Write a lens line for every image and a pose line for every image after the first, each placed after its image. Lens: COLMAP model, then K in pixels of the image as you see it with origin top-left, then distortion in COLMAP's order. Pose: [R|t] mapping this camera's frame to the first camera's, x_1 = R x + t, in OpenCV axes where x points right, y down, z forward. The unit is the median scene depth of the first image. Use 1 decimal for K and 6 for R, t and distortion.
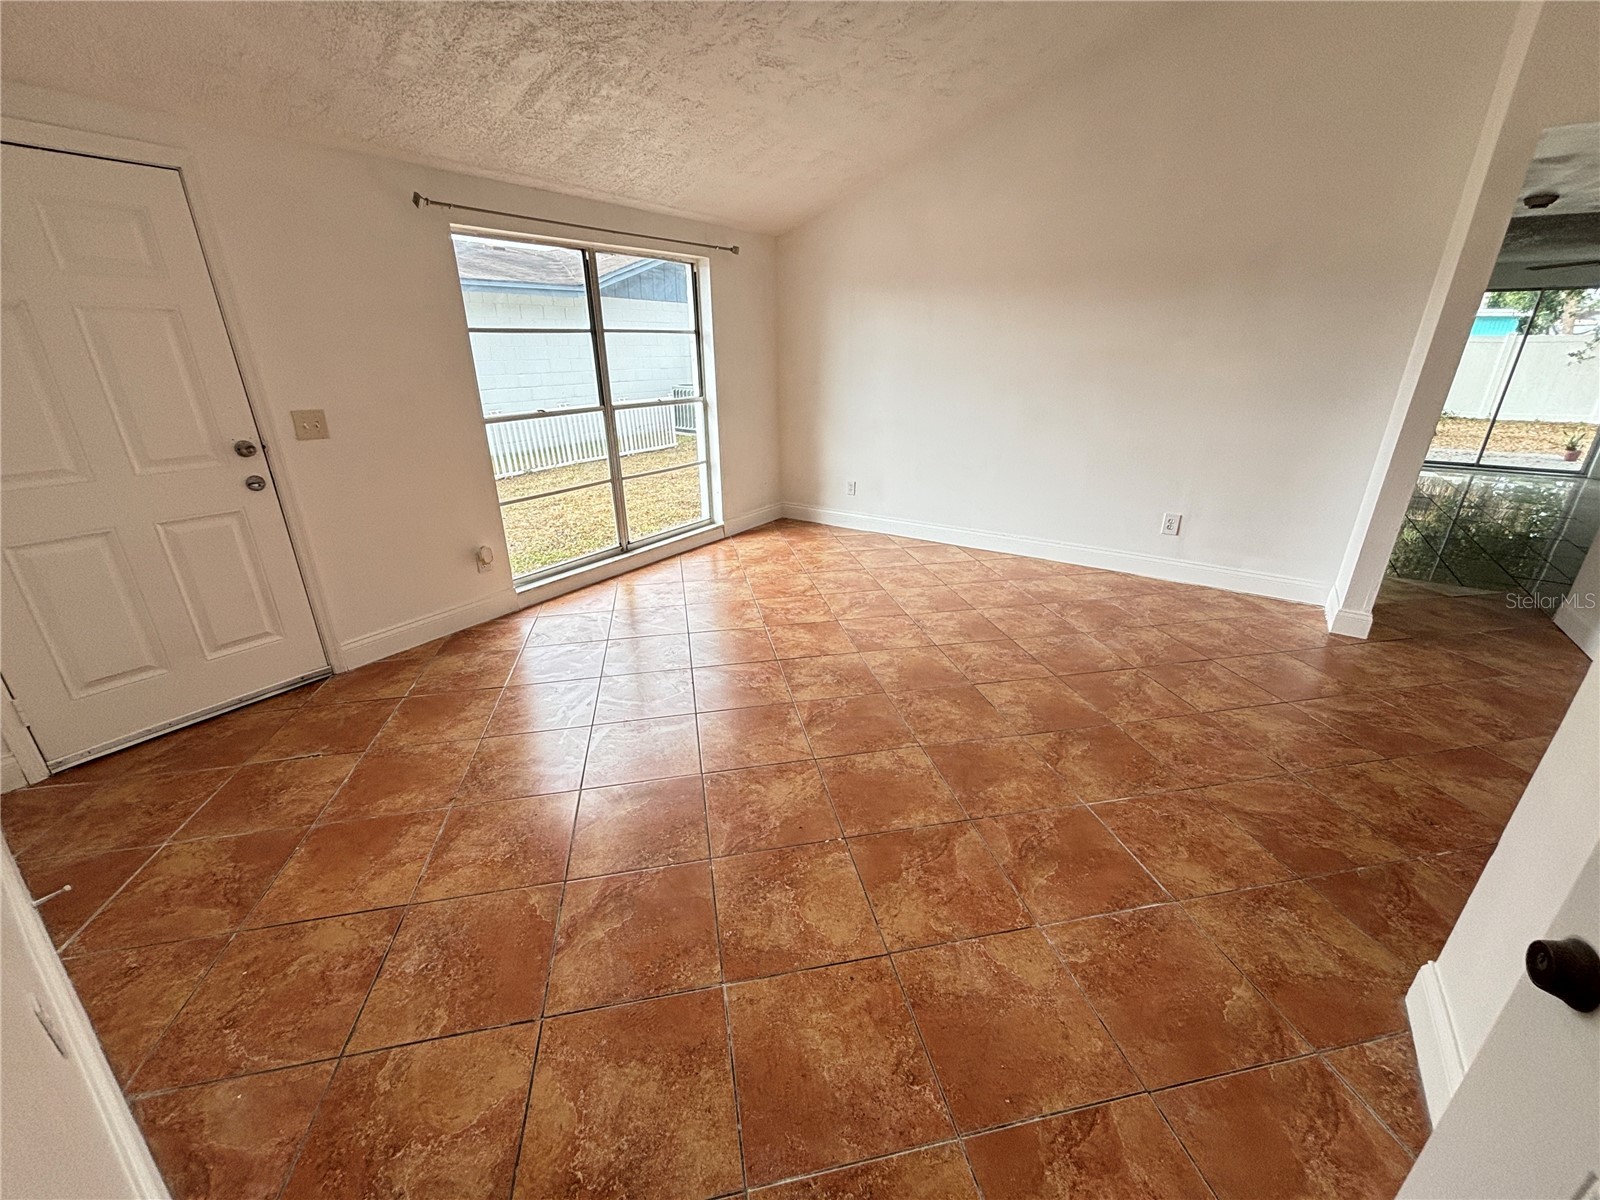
lens RADIAL K [[645.7, 0, 809.2], [0, 645.7, 600.1], [0, 0, 1]] dist [0.003575, -0.000833]
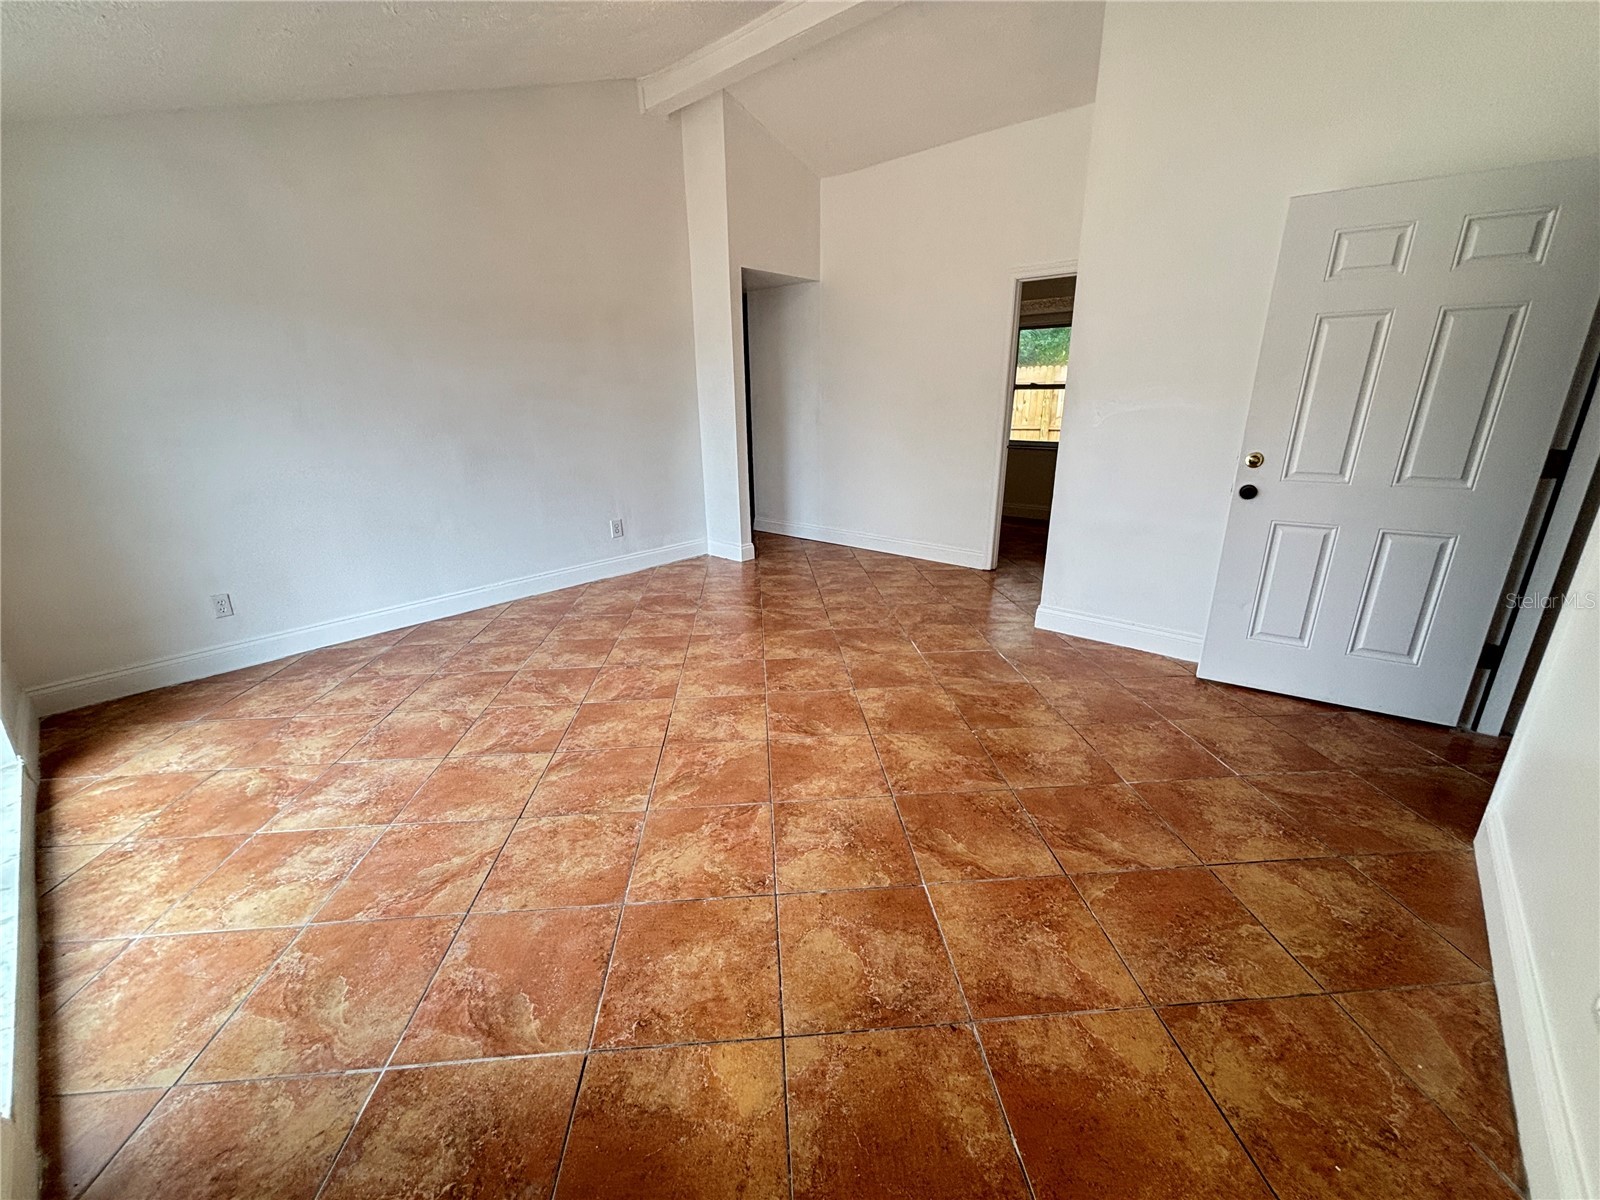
lens RADIAL K [[645.7, 0, 791.5], [0, 645.7, 597.8], [0, 0, 1]] dist [0.003575, -0.000833]
pose [[0.134295, -0.295582, 0.945831, -1.001136], [0.378027, 0.897577, 0.226828, -0.264677], [-0.916002, 0.327088, 0.232278, 0.819030]]
